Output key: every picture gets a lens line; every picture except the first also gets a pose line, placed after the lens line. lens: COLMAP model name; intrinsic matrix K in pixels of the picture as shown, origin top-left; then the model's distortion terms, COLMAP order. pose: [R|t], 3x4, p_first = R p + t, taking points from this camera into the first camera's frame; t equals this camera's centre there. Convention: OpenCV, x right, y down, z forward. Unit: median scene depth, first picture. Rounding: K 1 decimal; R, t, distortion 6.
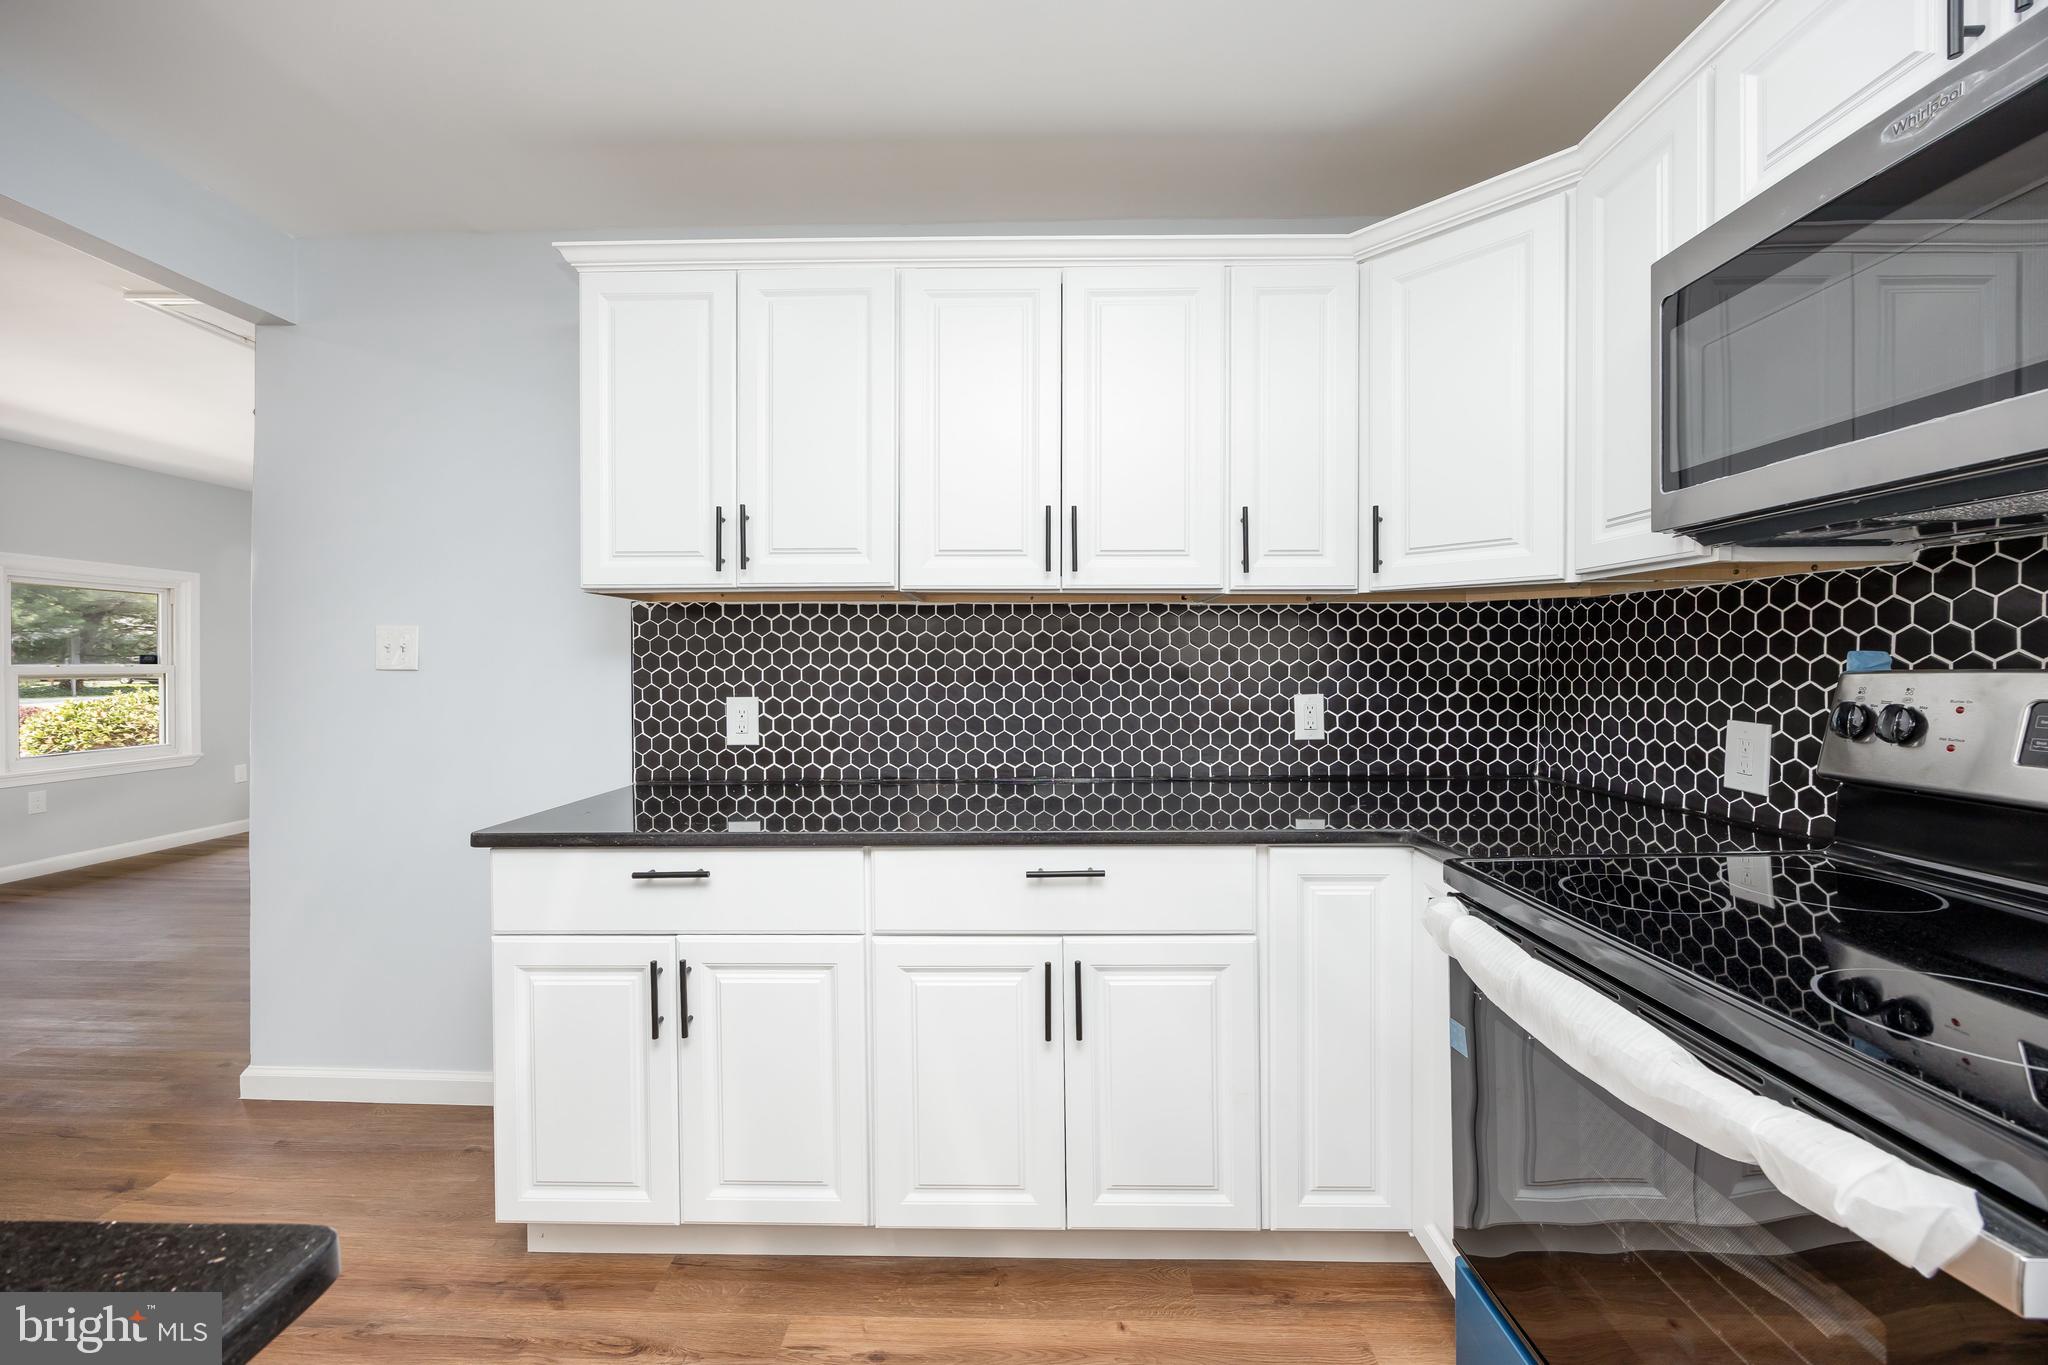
lens RADIAL K [[774.4, 0, 1030.3], [0, 774.4, 672.4], [0, 0, 1]] dist [-0.000255, 0.000006]
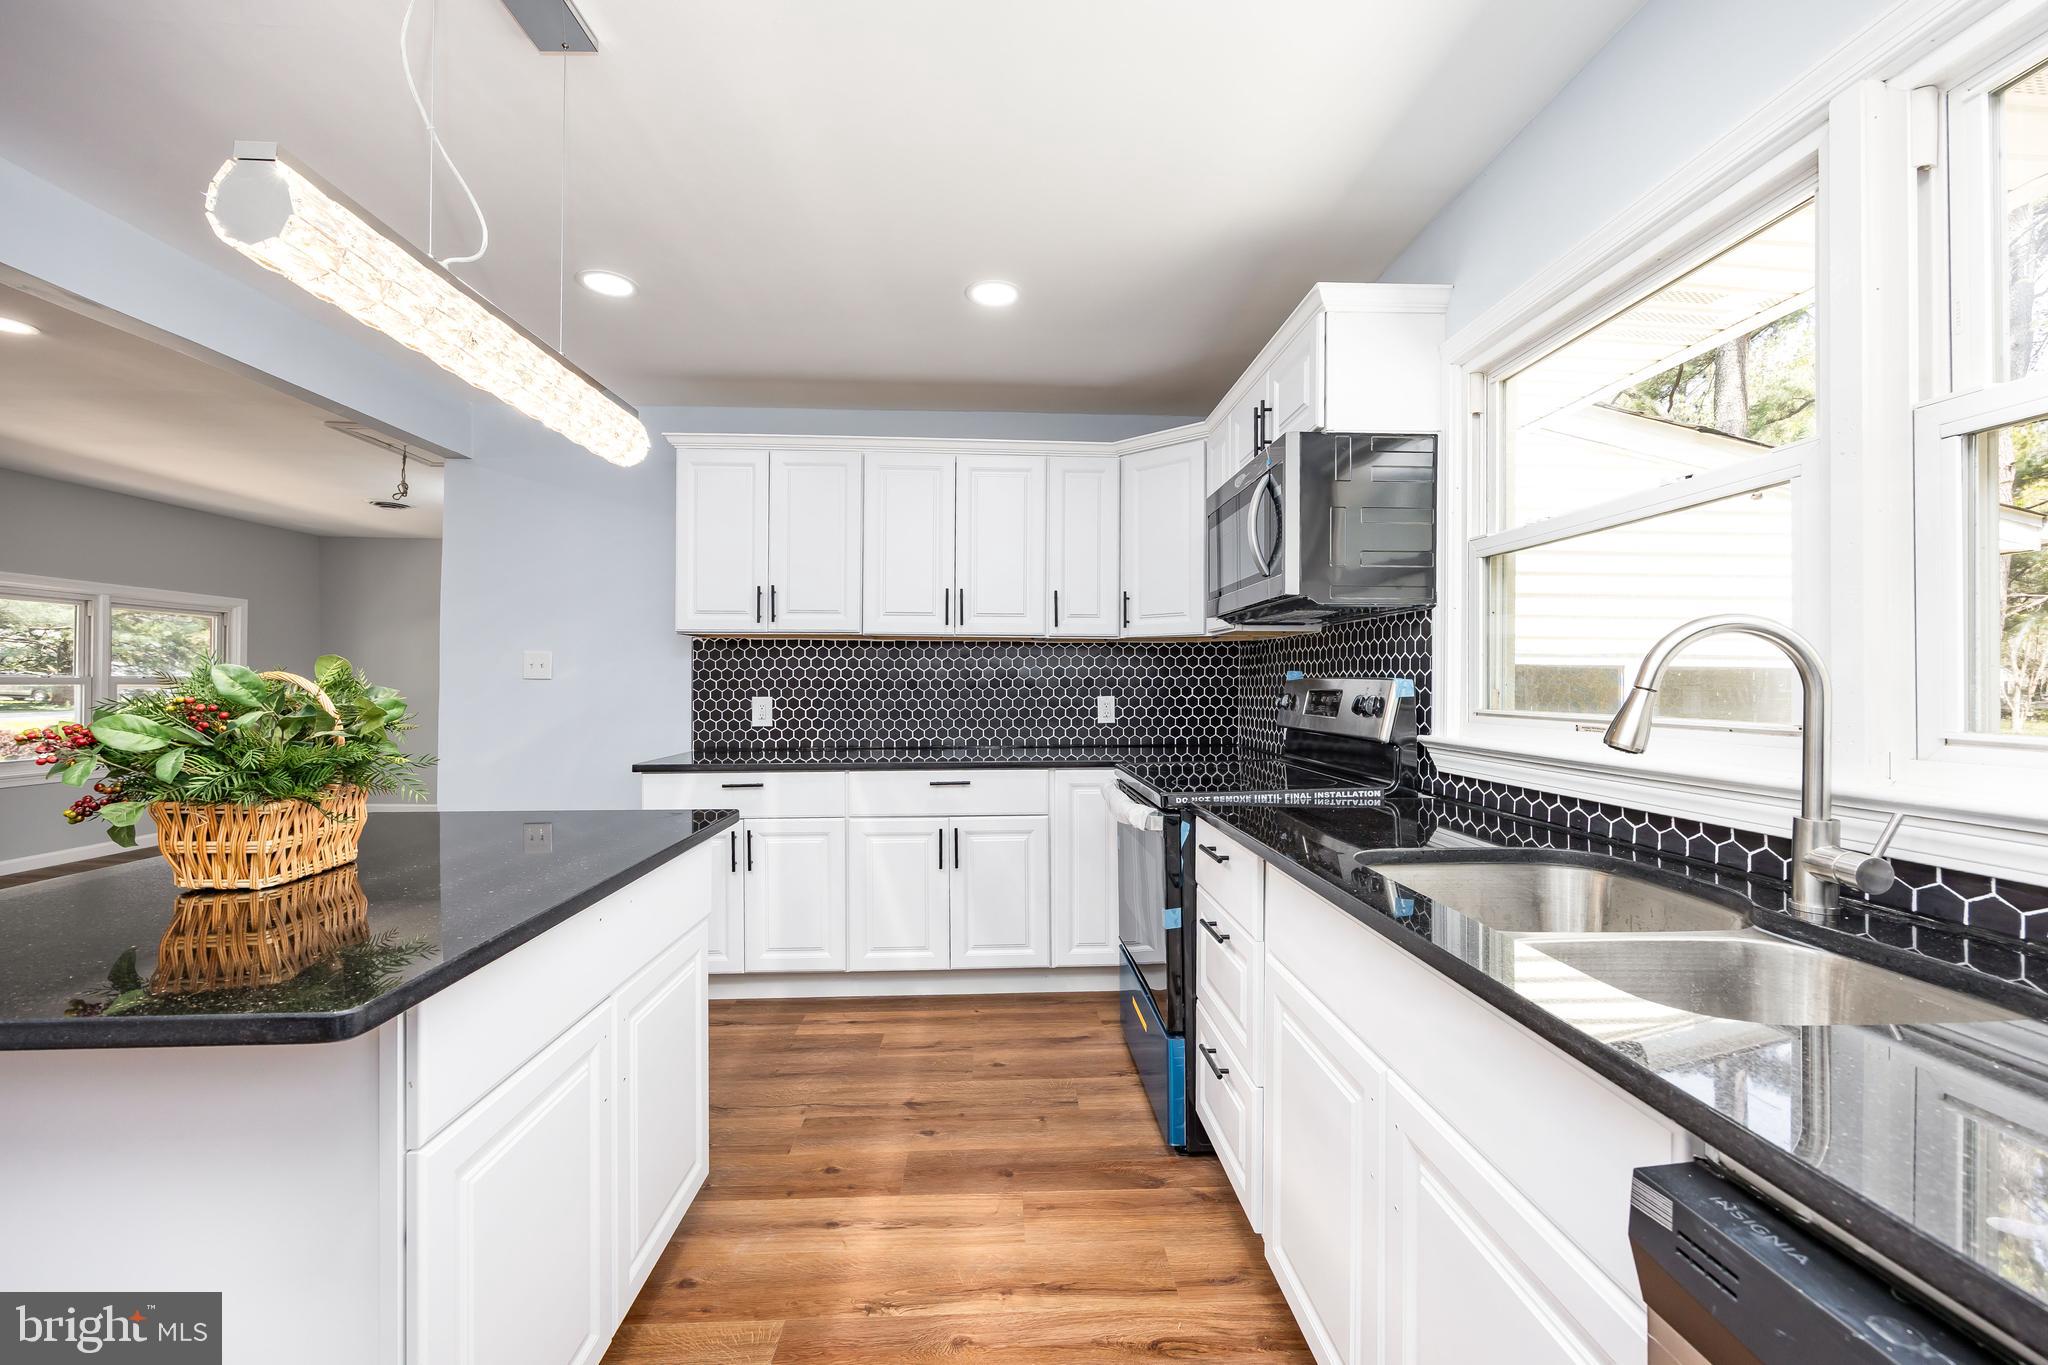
lens RADIAL K [[789.5, 0, 1030.3], [0, 789.5, 684.7], [0, 0, 1]] dist [-0.000733, 0.000055]
pose [[0.997618, 0.004466, 0.068832, 0.076838], [-0.003758, 0.999939, -0.010417, 0.021961], [-0.068874, 0.010134, 0.997574, -0.704586]]
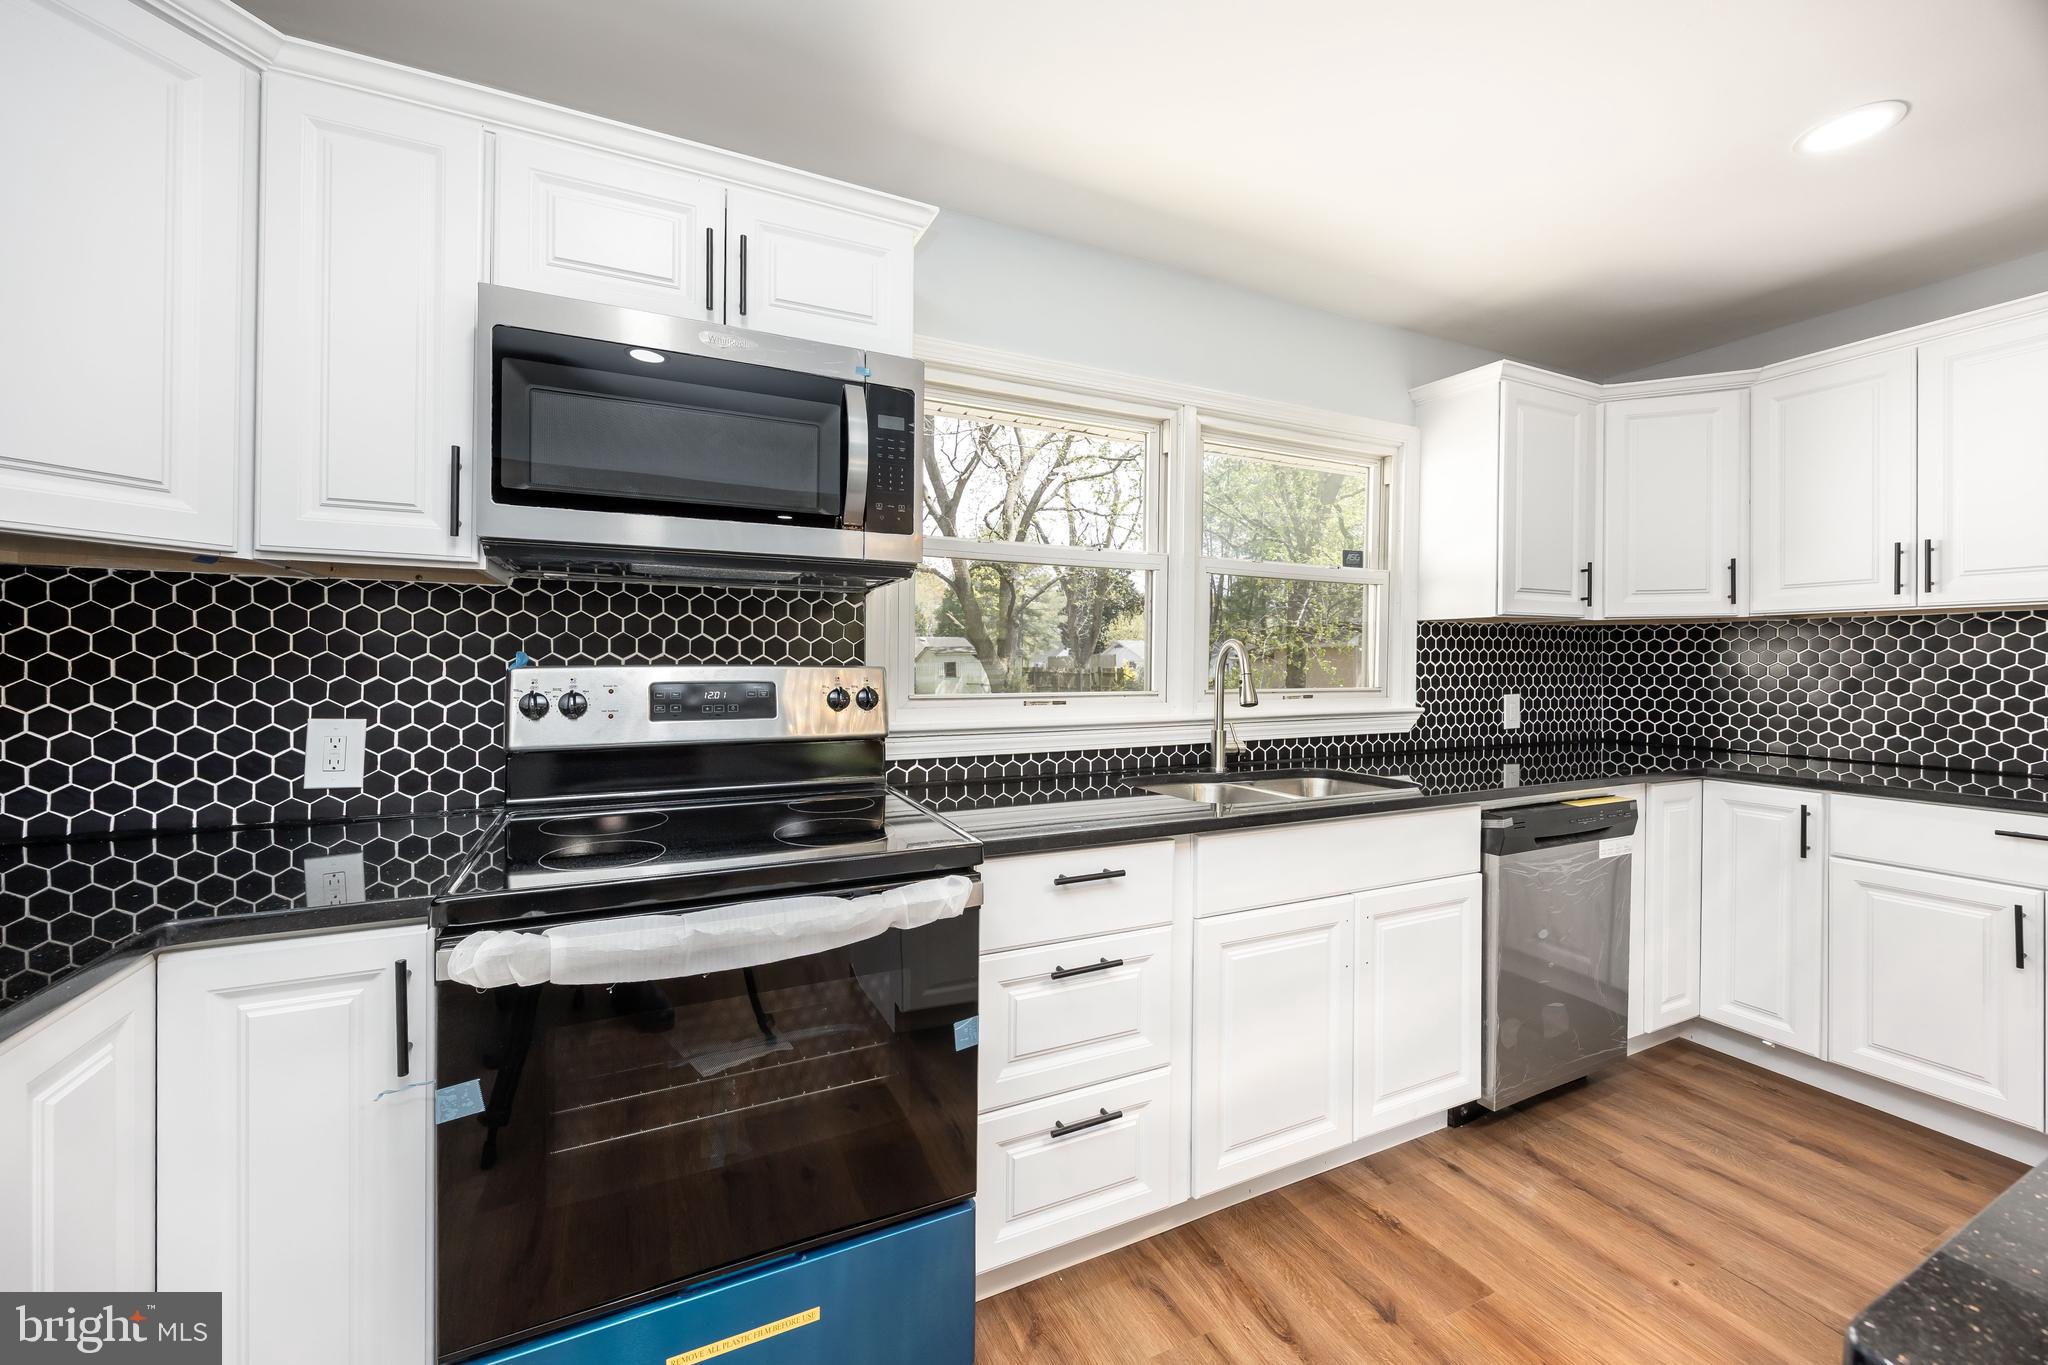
lens RADIAL K [[796.7, 0, 1021.4], [0, 796.7, 660.1], [0, 0, 1]] dist [0.000867, 0.000115]
pose [[-0.441346, 0.005779, 0.897318, -0.281372], [0.009978, 0.999949, -0.001532, -0.001372], [-0.897281, 0.008277, -0.441381, 0.458438]]
